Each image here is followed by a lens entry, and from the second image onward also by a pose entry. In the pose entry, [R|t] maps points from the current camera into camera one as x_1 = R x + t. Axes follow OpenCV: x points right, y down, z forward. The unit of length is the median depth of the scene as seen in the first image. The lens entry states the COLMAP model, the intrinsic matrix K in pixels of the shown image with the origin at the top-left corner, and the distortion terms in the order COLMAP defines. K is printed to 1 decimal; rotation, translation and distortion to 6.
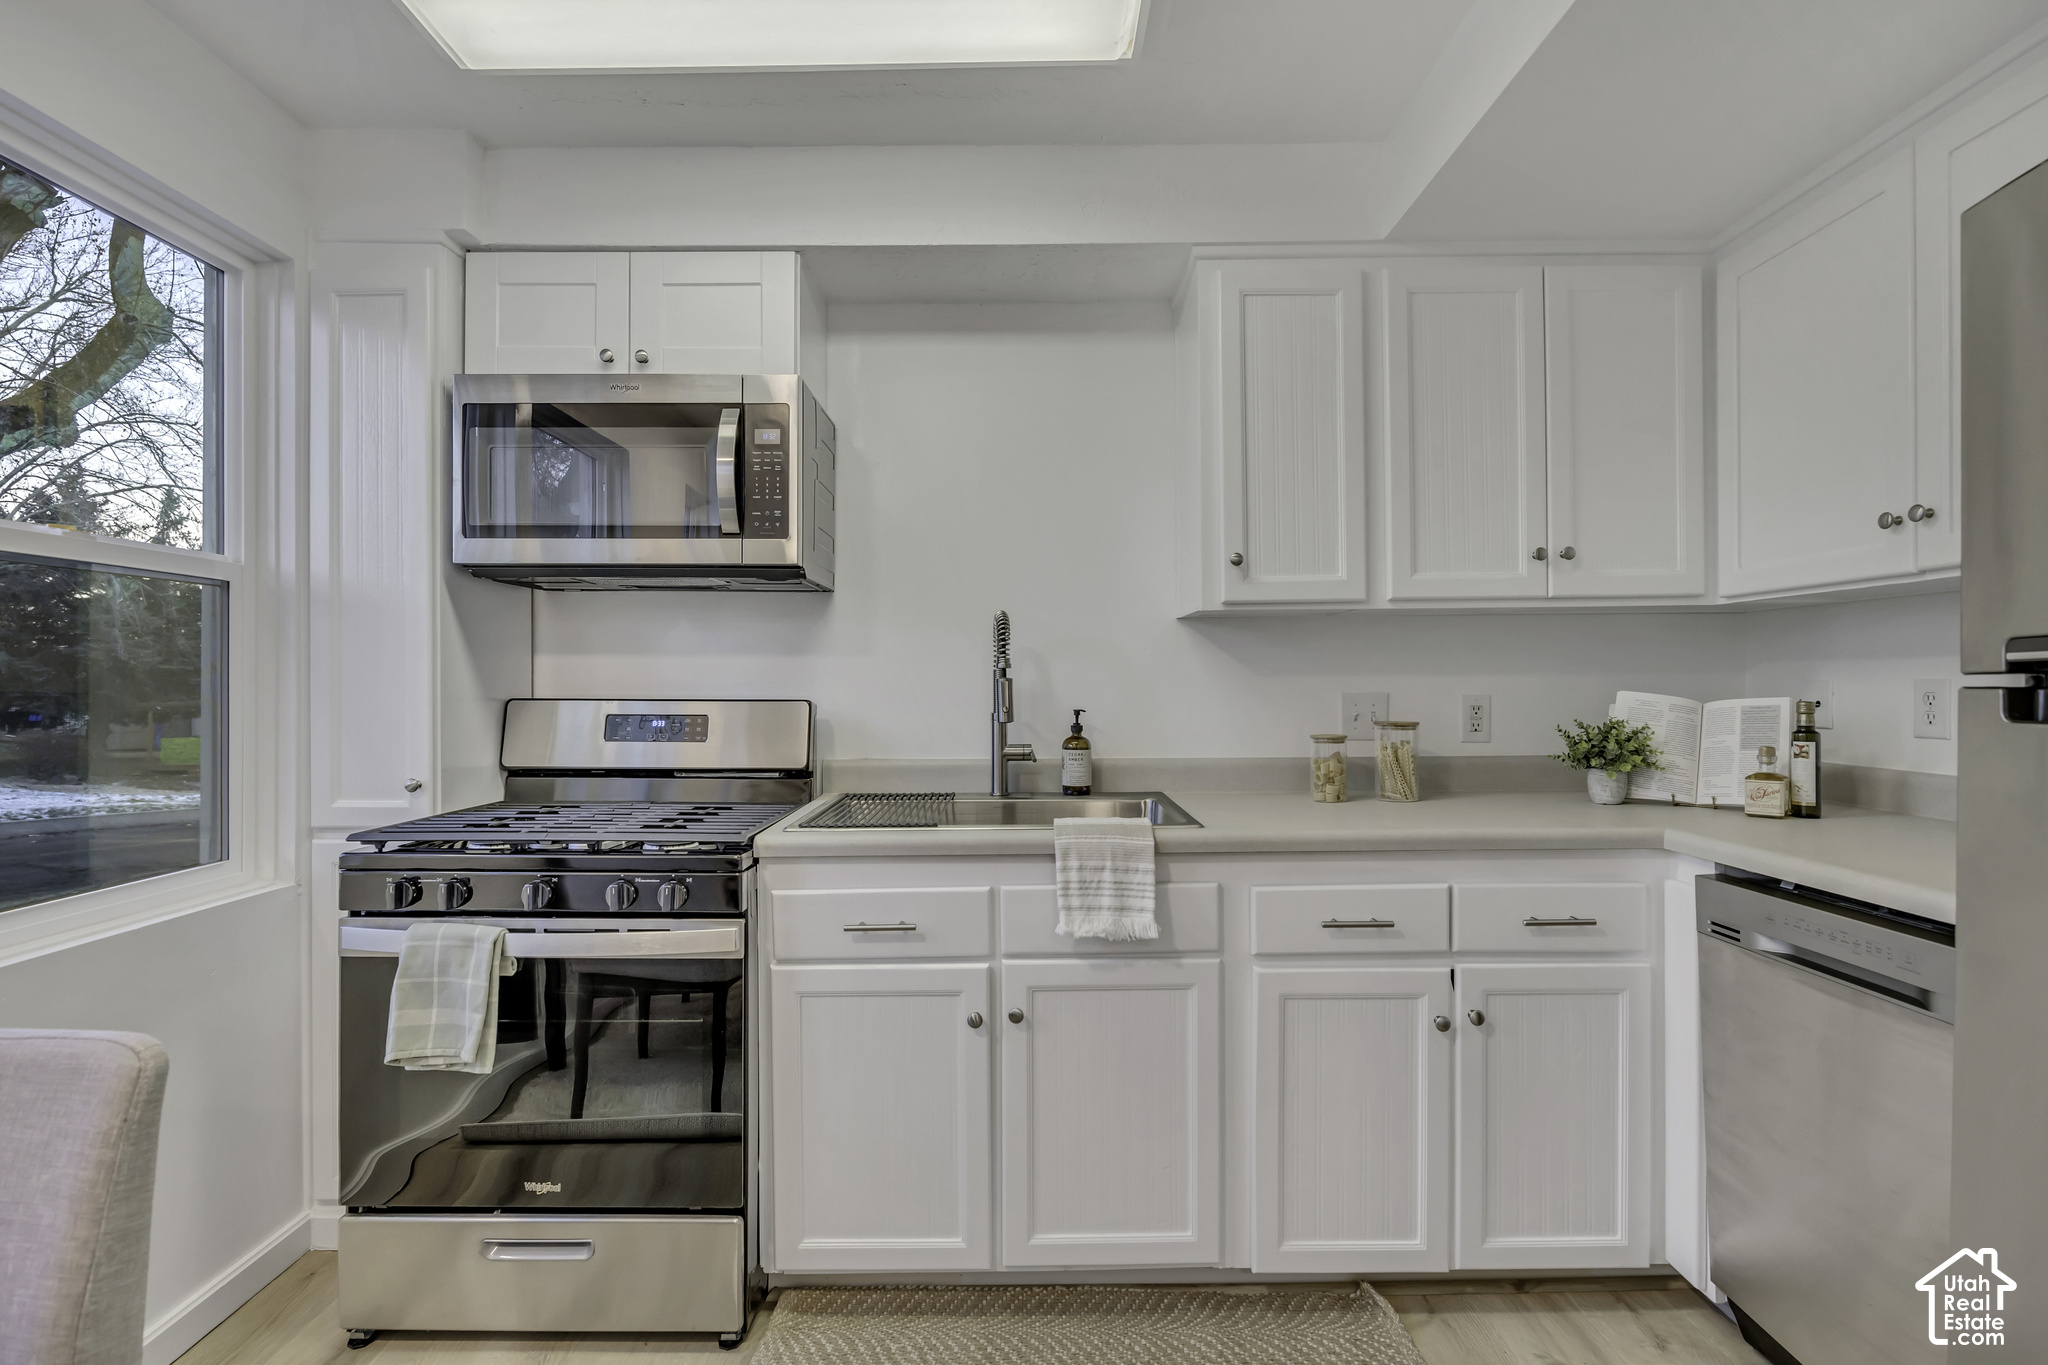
lens RADIAL K [[981.5, 0, 1032.7], [0, 981.5, 674.8], [0, 0, 1]] dist [0.002783, -0.033894]
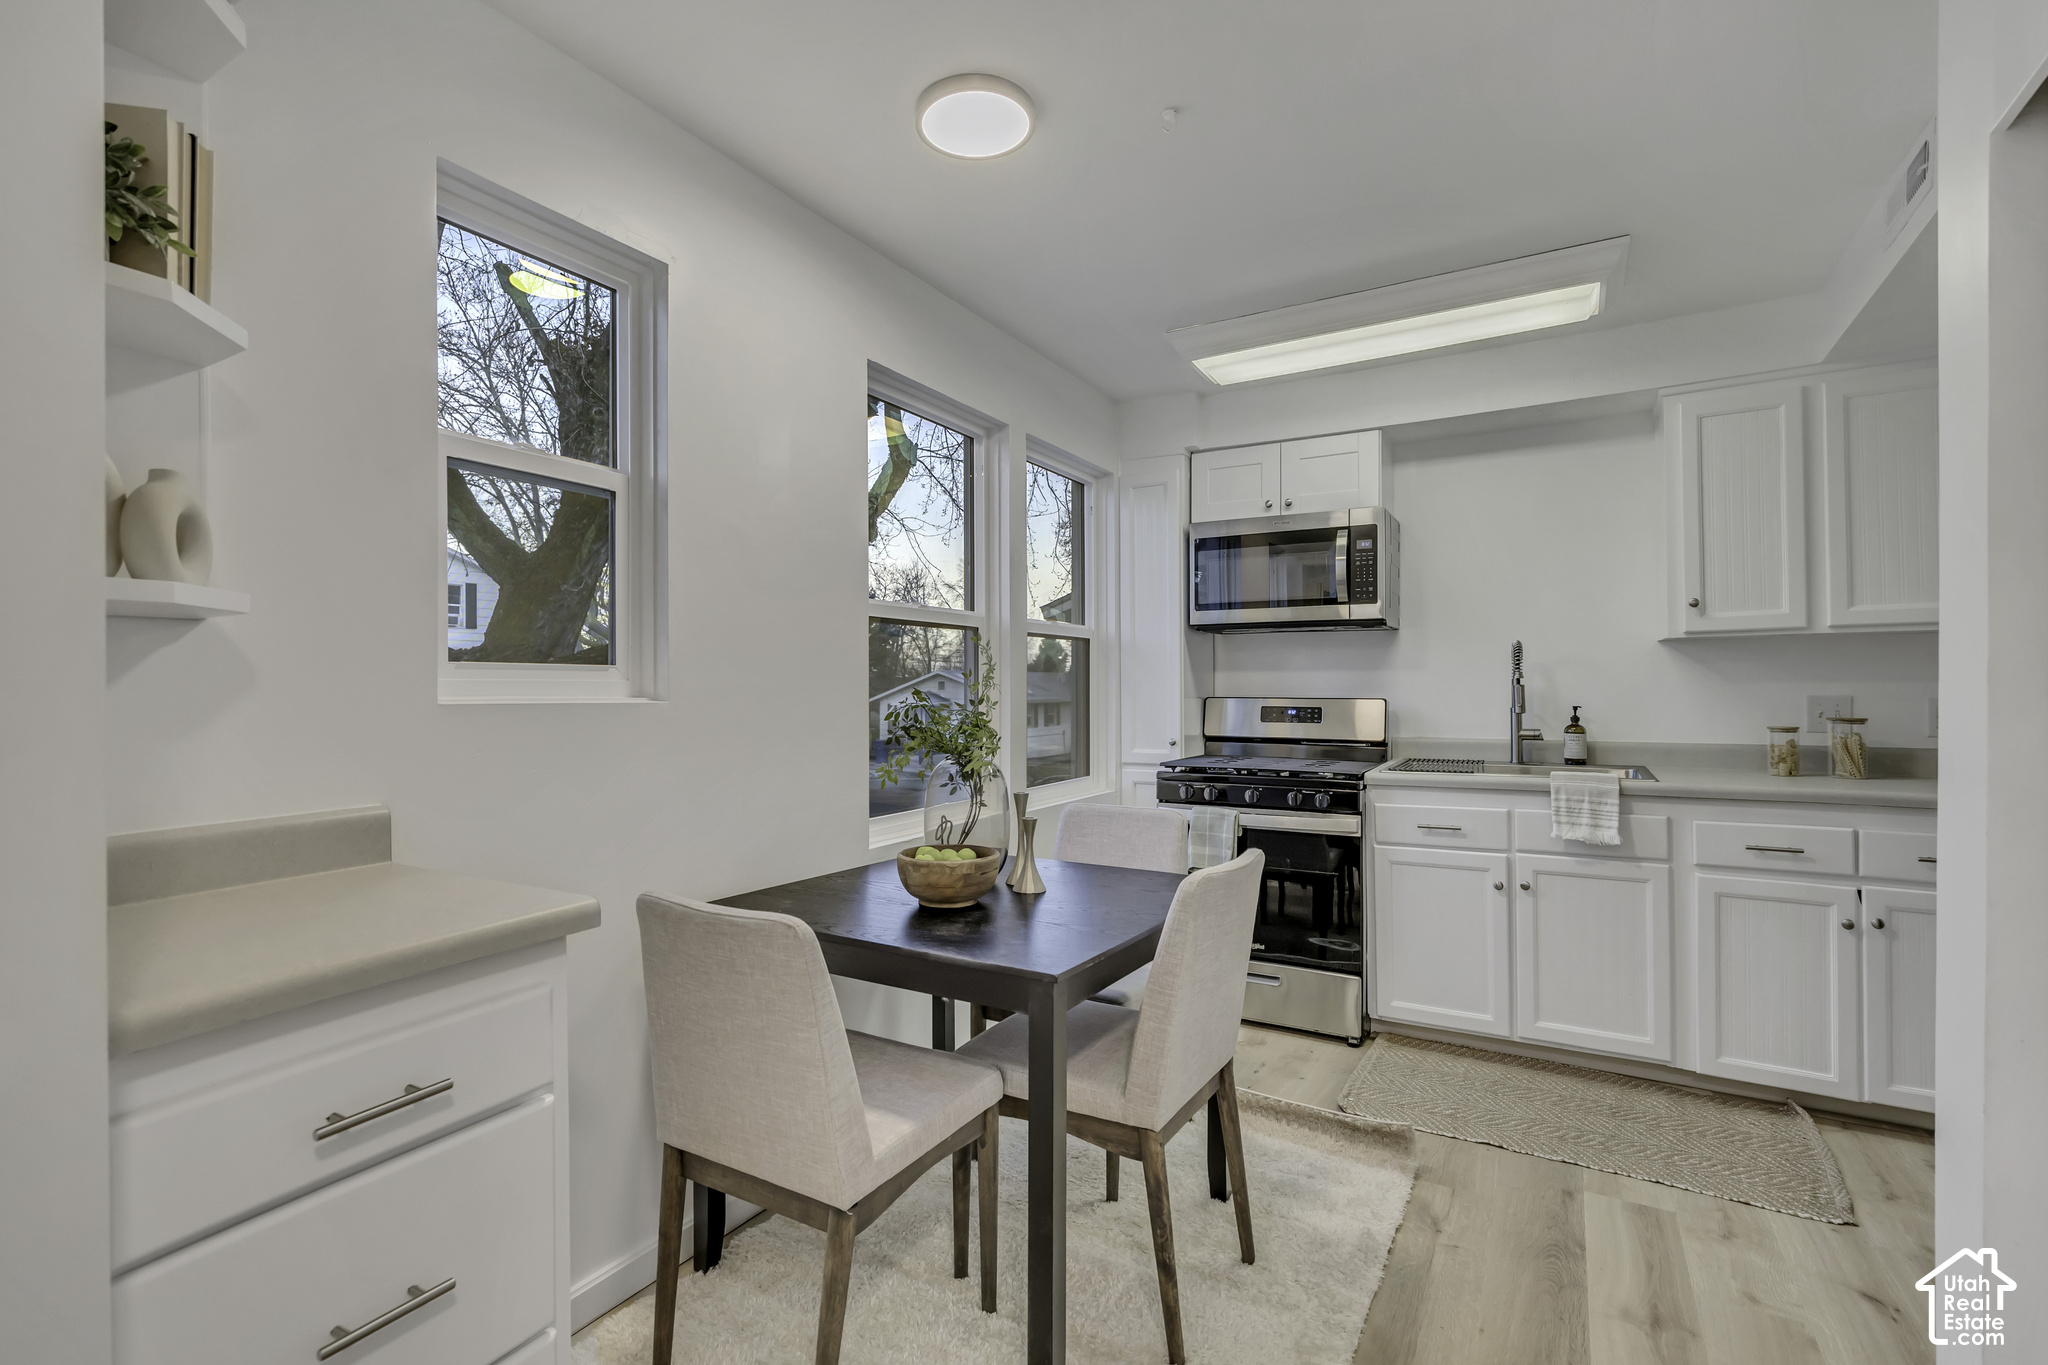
lens RADIAL K [[981.5, 0, 1032.7], [0, 981.5, 674.8], [0, 0, 1]] dist [0.002783, -0.033894]
pose [[0.873844, -0.006021, -0.486169, 0.057309], [0.005193, 0.999982, -0.003050, -0.013172], [0.486178, 0.000140, 0.873860, -0.789970]]
